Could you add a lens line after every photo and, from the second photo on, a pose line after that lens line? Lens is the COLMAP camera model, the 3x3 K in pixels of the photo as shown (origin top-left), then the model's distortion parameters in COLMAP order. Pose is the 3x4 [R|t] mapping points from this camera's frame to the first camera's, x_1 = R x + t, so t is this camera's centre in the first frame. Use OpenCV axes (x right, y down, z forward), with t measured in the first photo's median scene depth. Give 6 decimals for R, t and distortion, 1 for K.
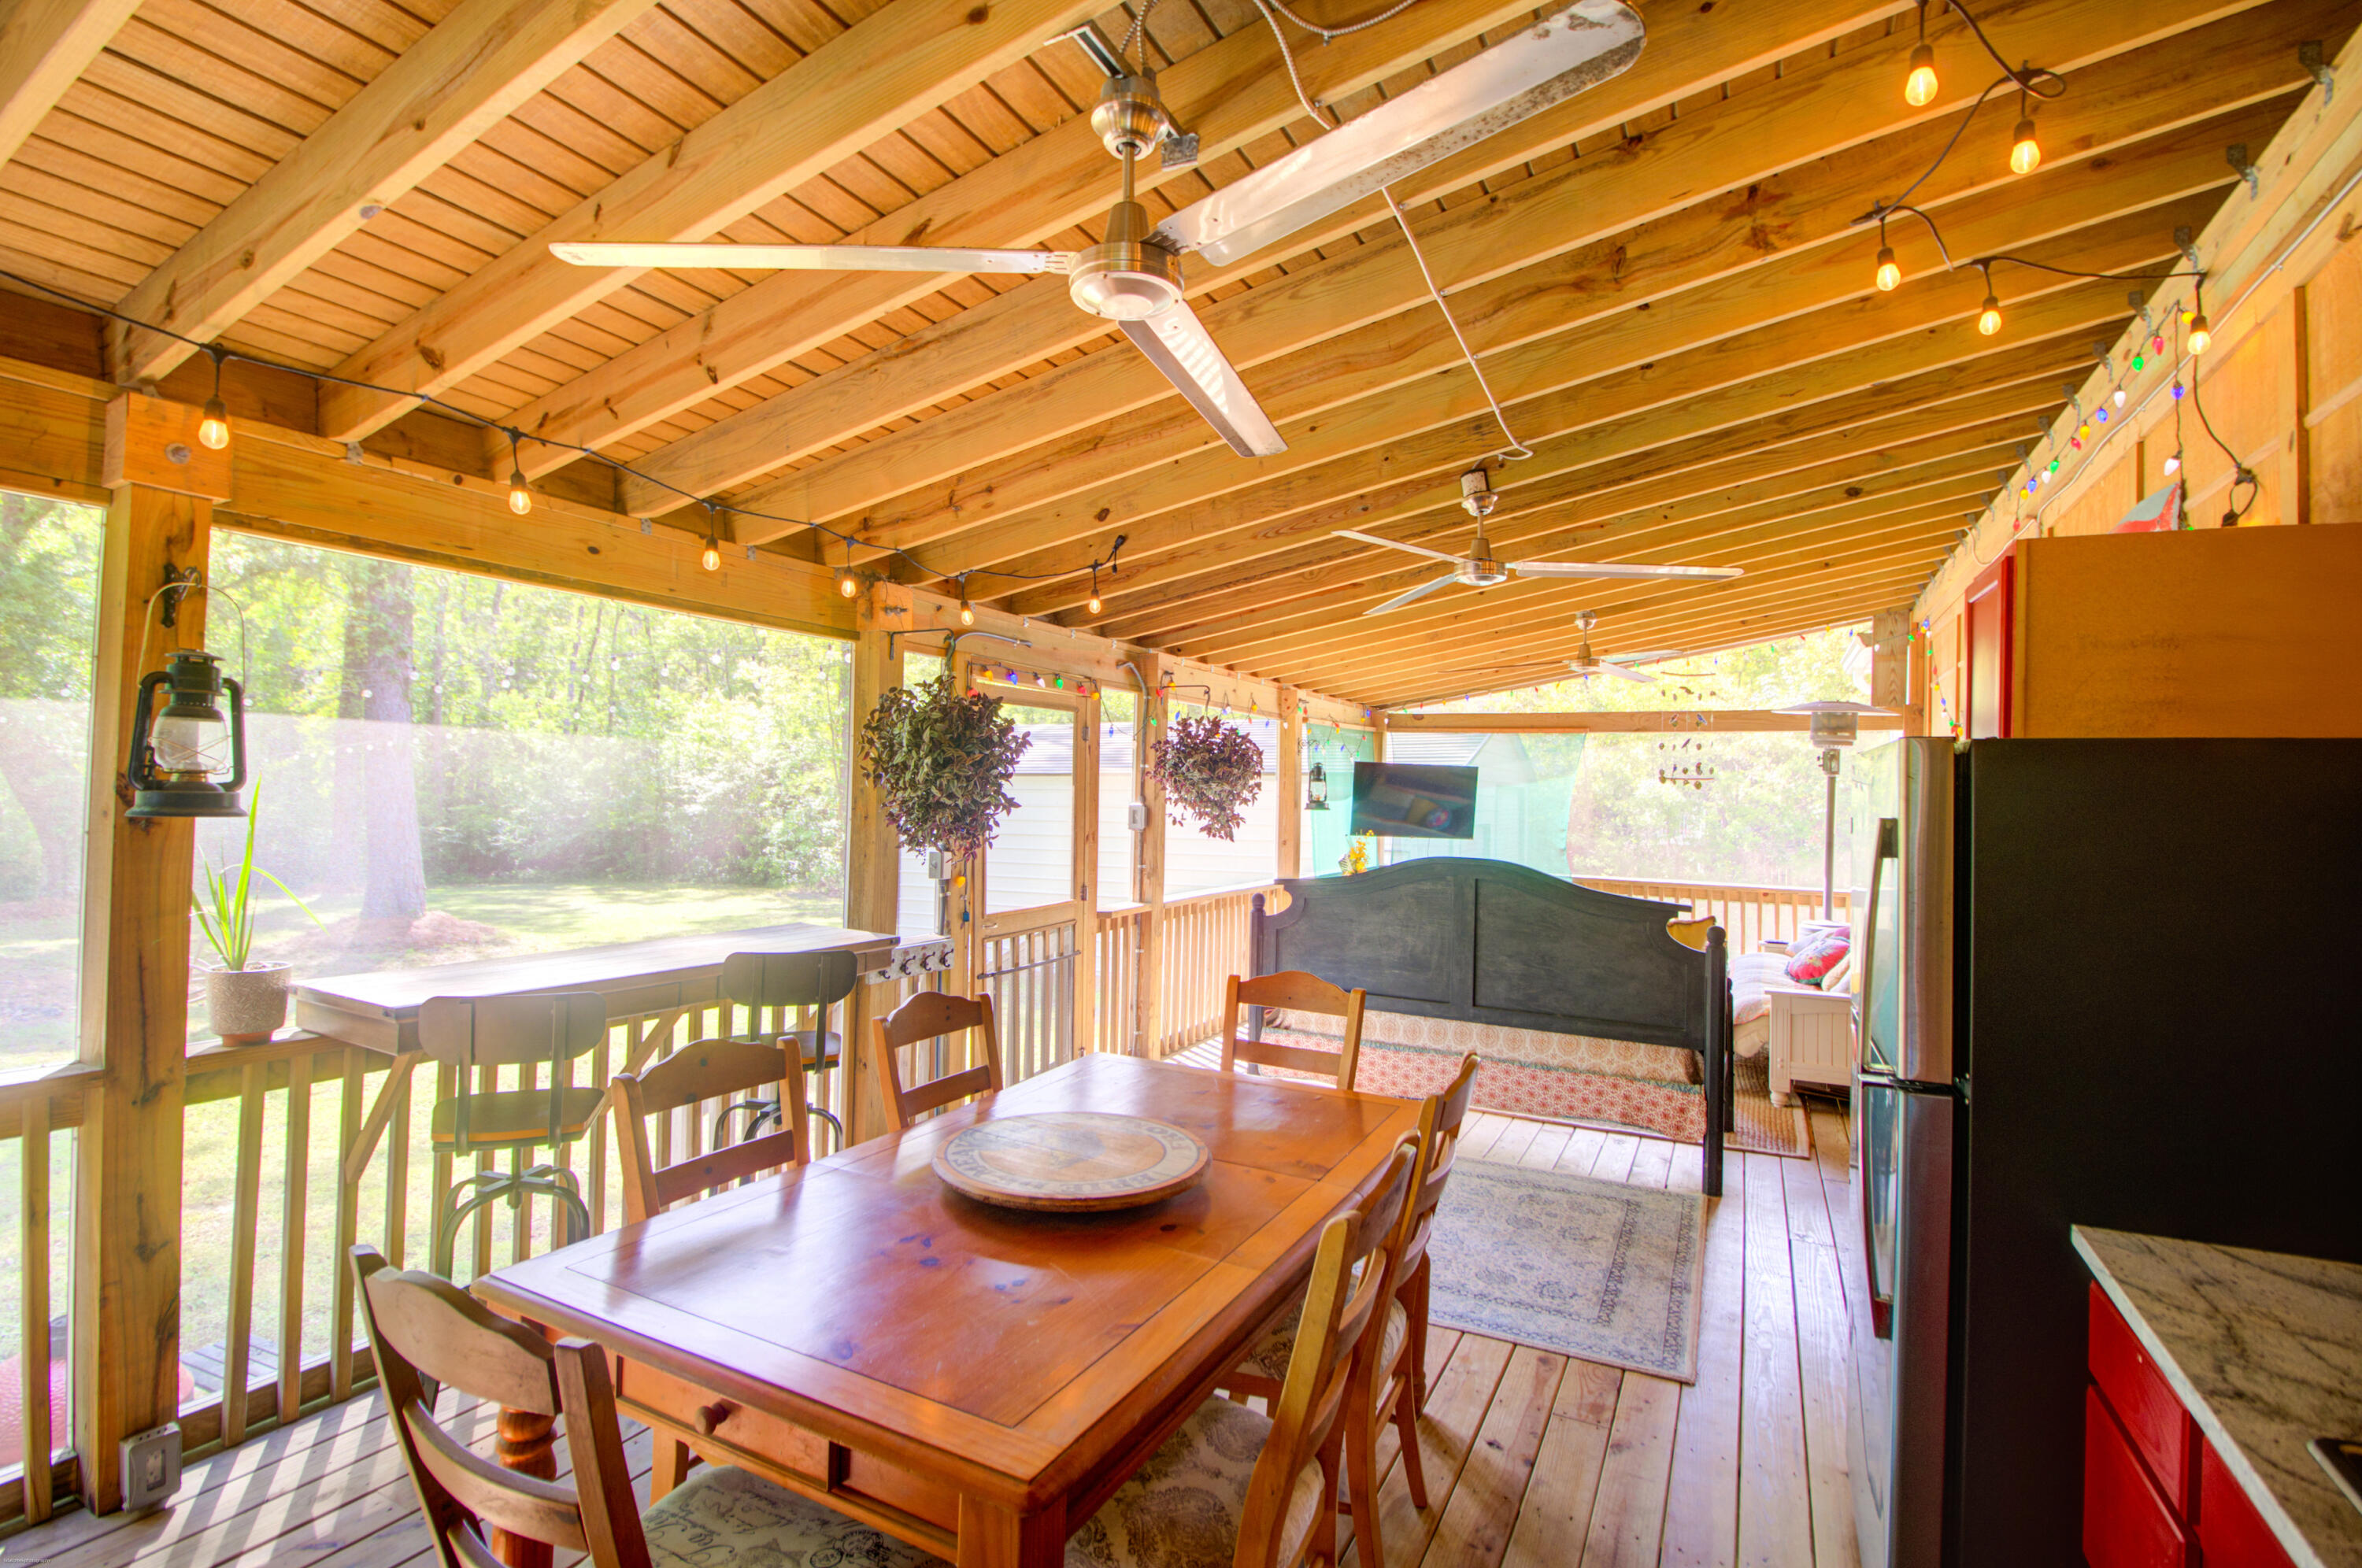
lens RADIAL K [[1088.3, 0, 1181.0], [0, 1088.3, 784.0], [0, 0, 1]] dist [-0.020900, -0.000369]
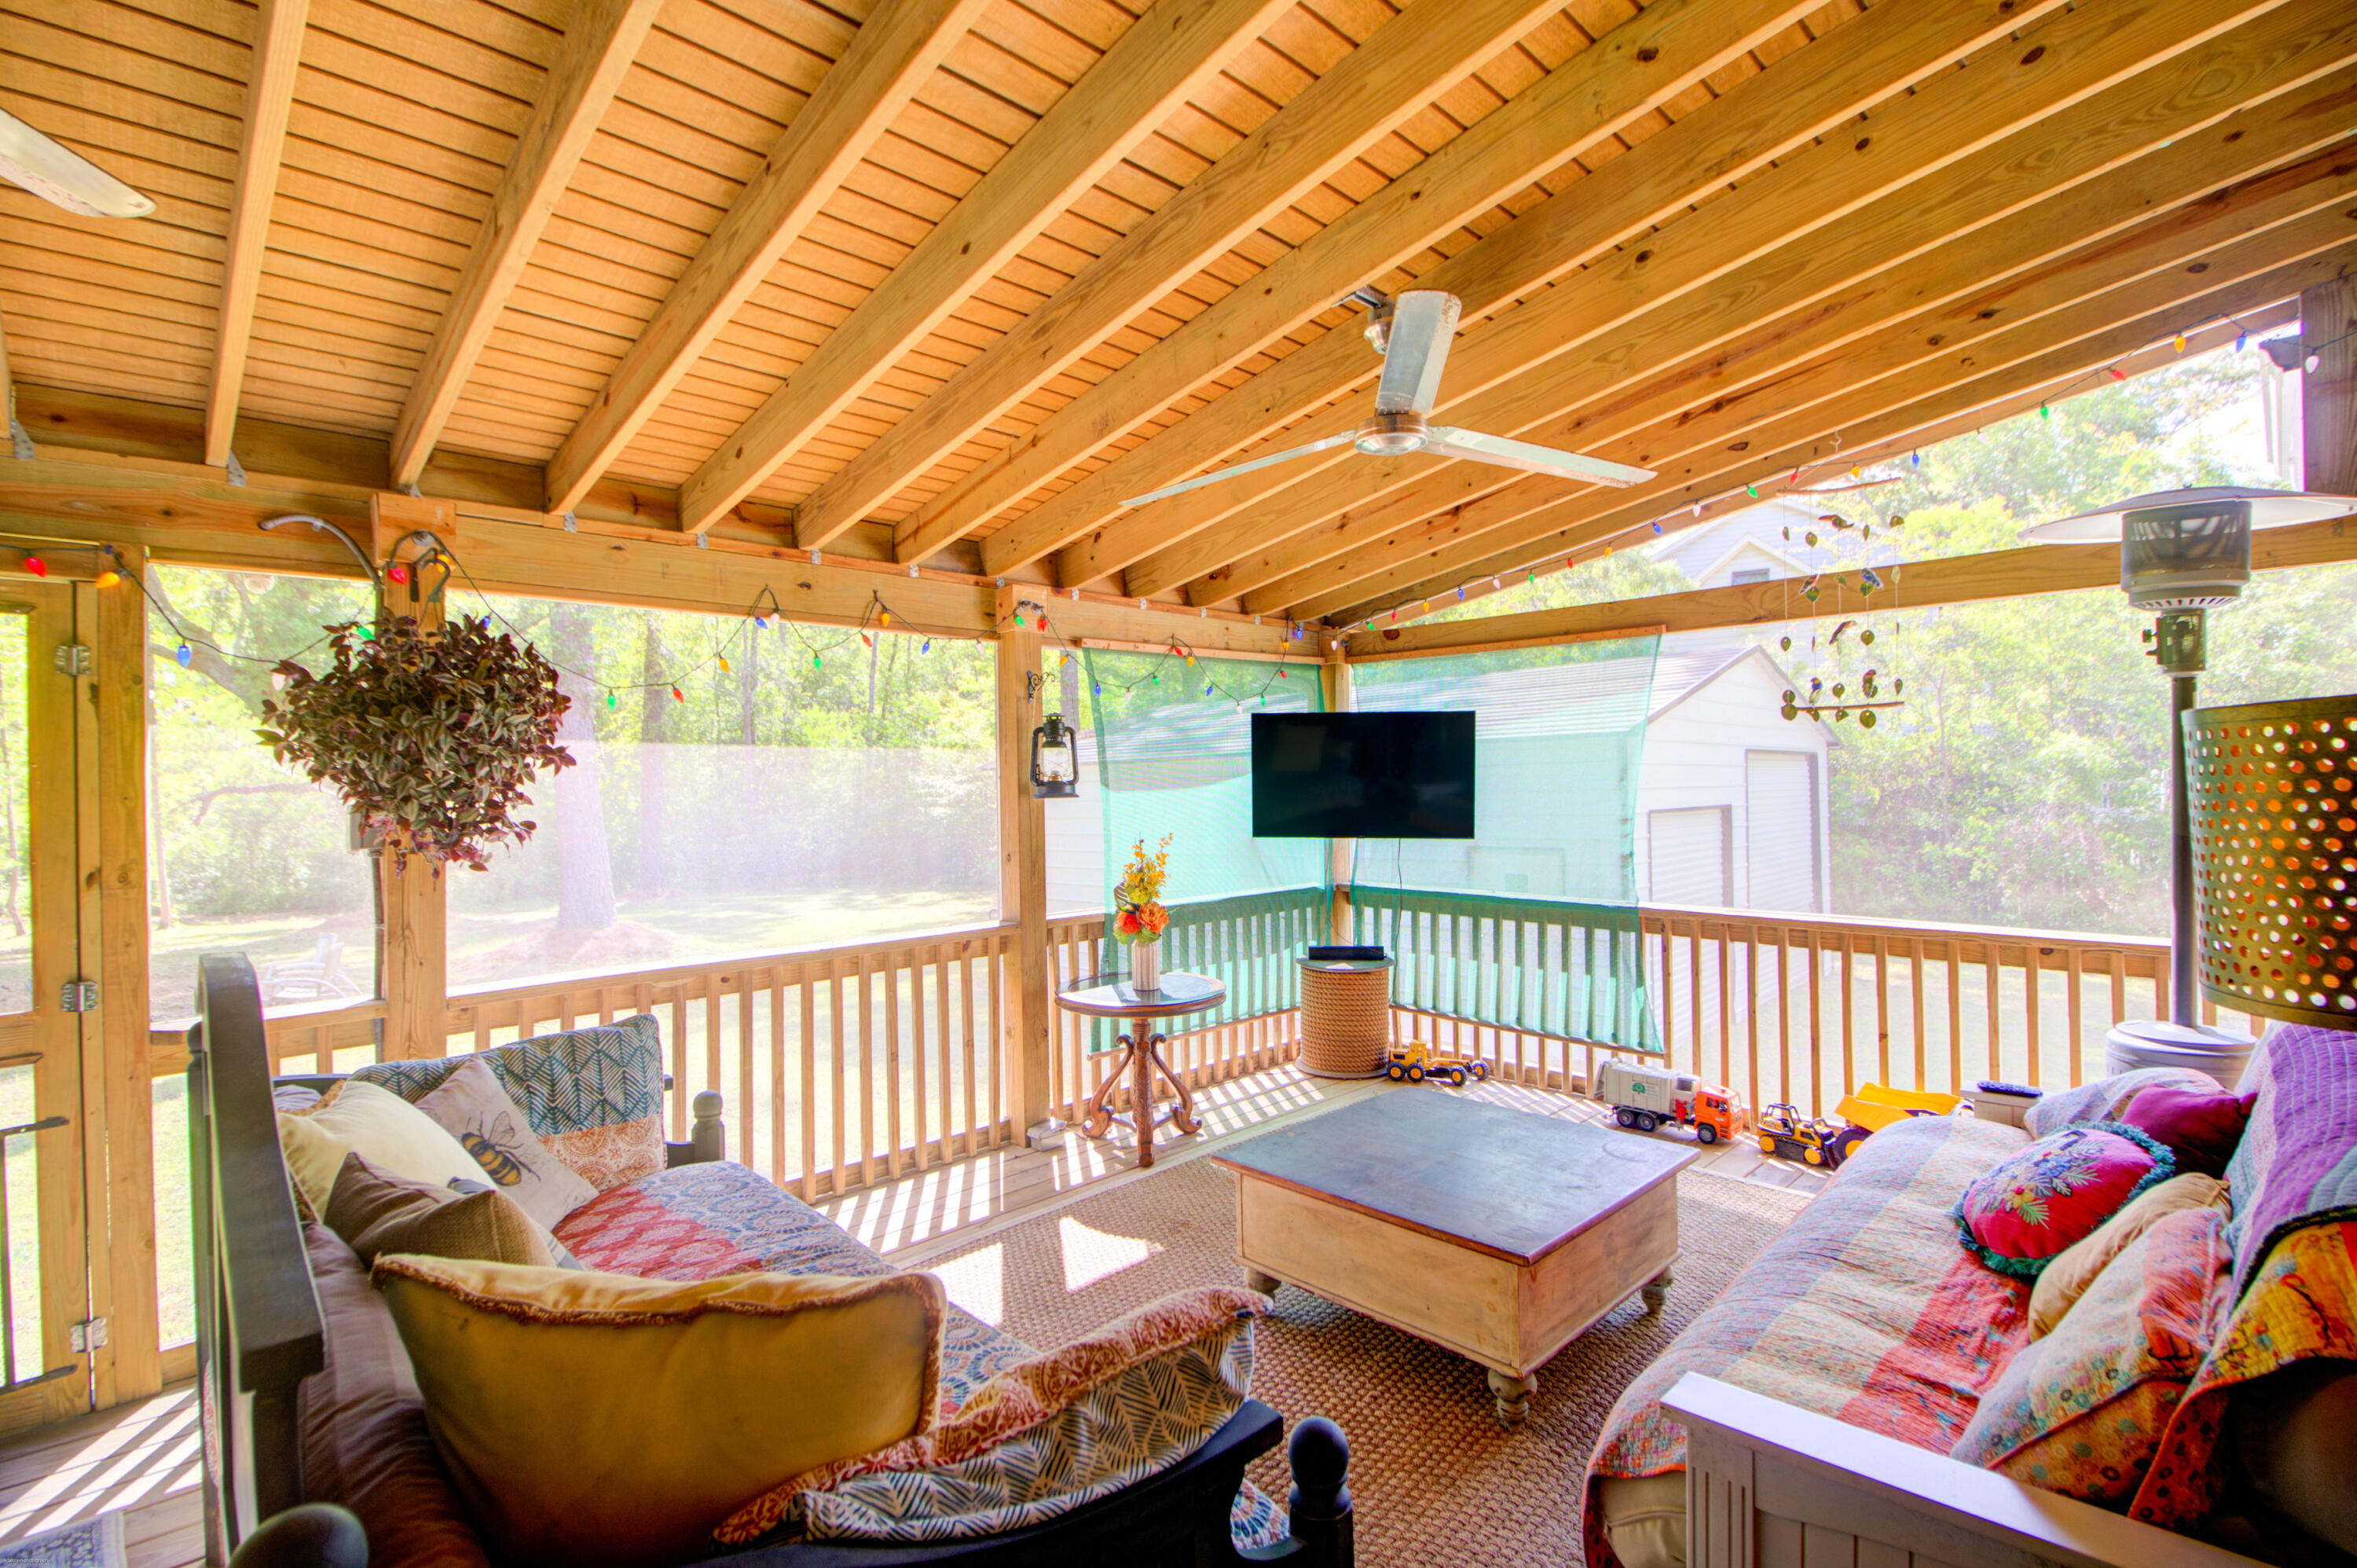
lens RADIAL K [[1064.2, 0, 1230.3], [0, 1064.2, 784.7], [0, 0, 1]] dist [-0.021440, -0.000176]
pose [[0.954101, -0.032945, -0.297666, 0.371299], [0.034064, 0.999419, -0.001429, 0.022321], [0.297540, -0.008776, 0.954669, 0.508448]]
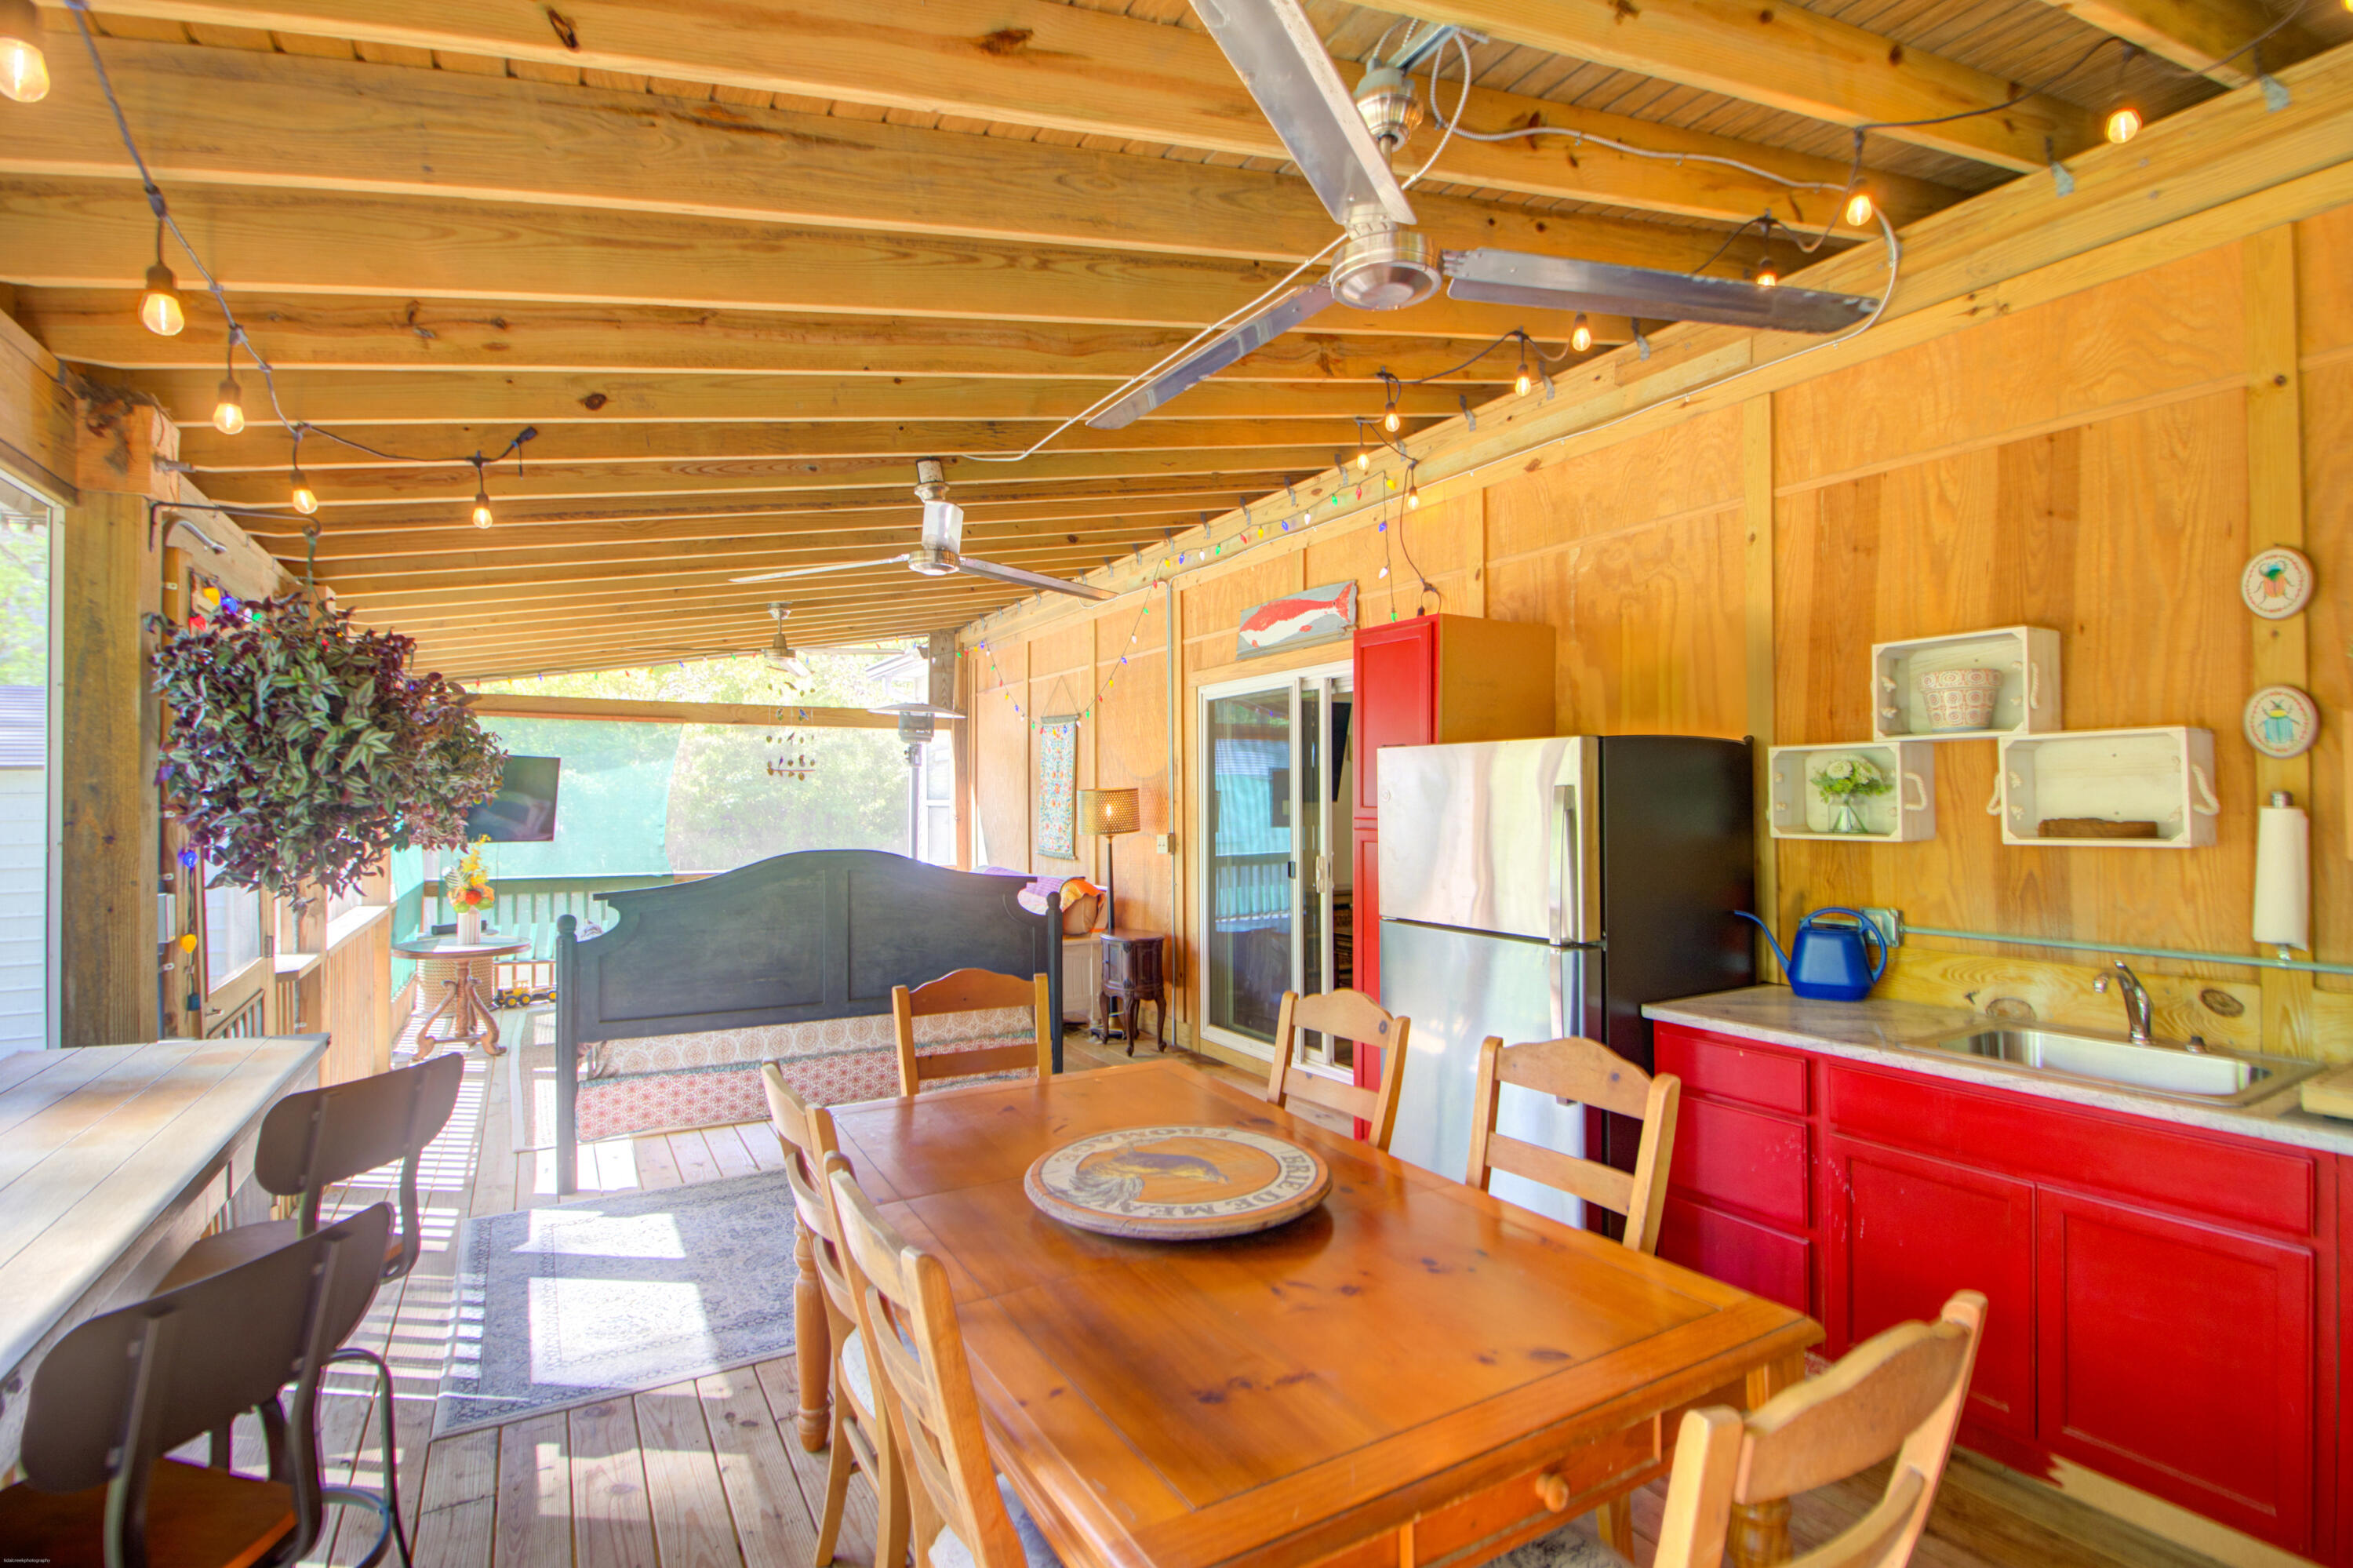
lens RADIAL K [[1080.1, 0, 1177.9], [0, 1080.1, 808.4], [0, 0, 1]] dist [-0.000097, -0.000077]
pose [[0.536972, -0.032018, 0.842992, -0.228631], [0.009827, 0.999449, 0.031700, 0.002241], [-0.843543, -0.008738, 0.536991, 0.133432]]
